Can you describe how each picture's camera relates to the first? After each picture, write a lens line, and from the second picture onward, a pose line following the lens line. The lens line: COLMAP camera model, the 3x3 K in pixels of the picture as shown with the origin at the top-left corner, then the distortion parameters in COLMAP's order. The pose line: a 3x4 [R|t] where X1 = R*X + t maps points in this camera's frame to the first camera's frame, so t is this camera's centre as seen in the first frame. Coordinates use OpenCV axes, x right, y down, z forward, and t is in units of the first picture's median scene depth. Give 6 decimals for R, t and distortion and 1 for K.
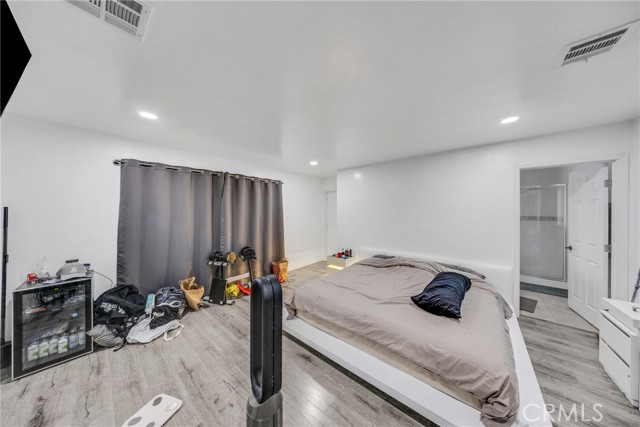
lens RADIAL K [[189.7, 0, 321.6], [0, 189.7, 214.2], [0, 0, 1]] dist [0.000593, -0.002844]
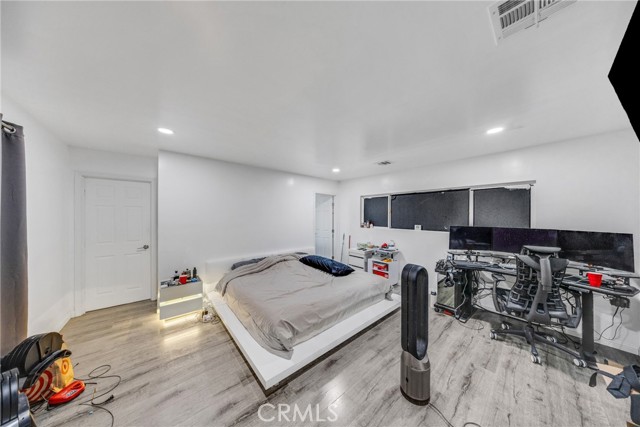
lens RADIAL K [[189.7, 0, 321.6], [0, 189.7, 214.2], [0, 0, 1]] dist [0.000593, -0.002844]
pose [[0.155485, 0.013178, 0.987750, -0.923272], [0.005064, 0.999887, -0.014138, -0.006626], [-0.987825, 0.007200, 0.155401, 0.763738]]
